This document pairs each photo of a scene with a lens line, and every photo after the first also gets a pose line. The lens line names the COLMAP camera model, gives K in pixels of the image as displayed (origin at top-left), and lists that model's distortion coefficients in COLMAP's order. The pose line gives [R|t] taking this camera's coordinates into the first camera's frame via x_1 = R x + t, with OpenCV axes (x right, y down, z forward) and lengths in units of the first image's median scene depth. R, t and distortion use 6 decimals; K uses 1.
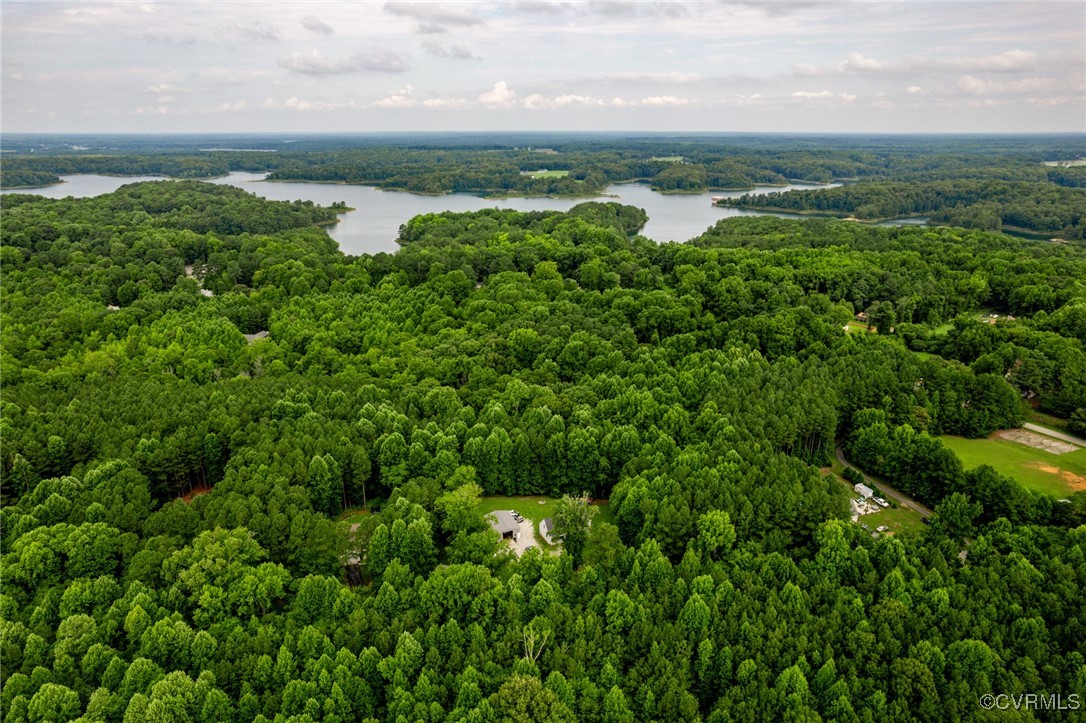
lens RADIAL K [[575.4, 0, 543.0], [0, 575.4, 361.5], [0, 0, 1]] dist [-0.046161, 0.036765]
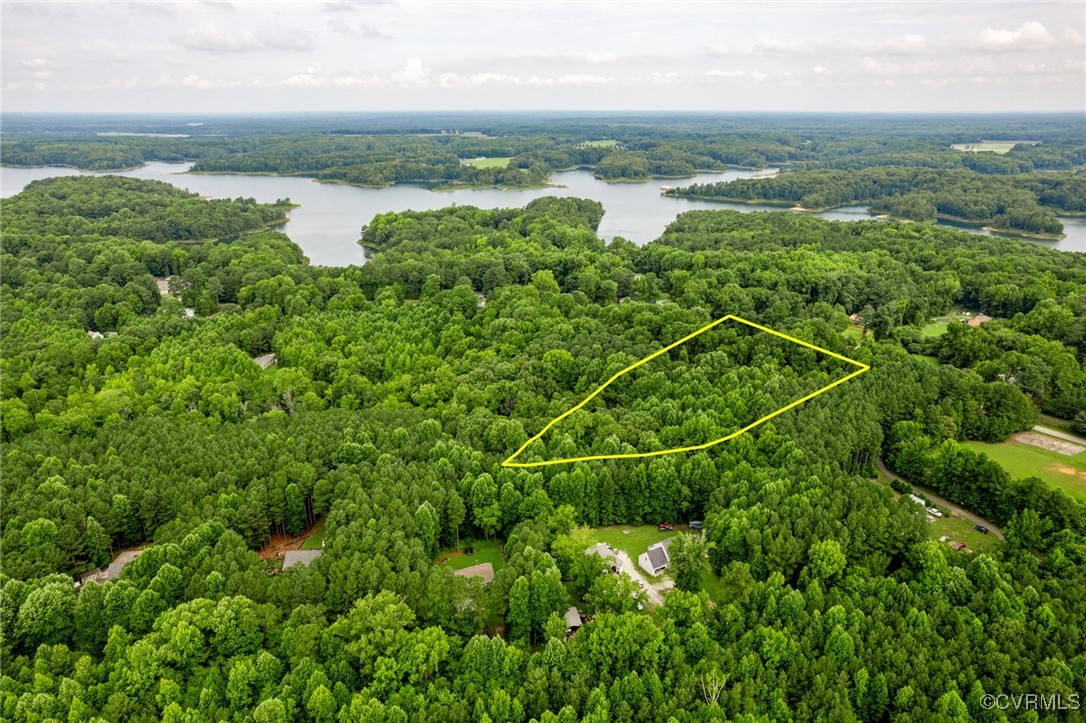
lens RADIAL K [[575.4, 0, 543.0], [0, 575.4, 361.5], [0, 0, 1]] dist [-0.046161, 0.036765]
pose [[0.995424, -0.041119, 0.086263, -0.122091], [0.039587, 0.999028, 0.019391, -0.047706], [-0.086976, -0.015887, 0.996084, -0.011558]]
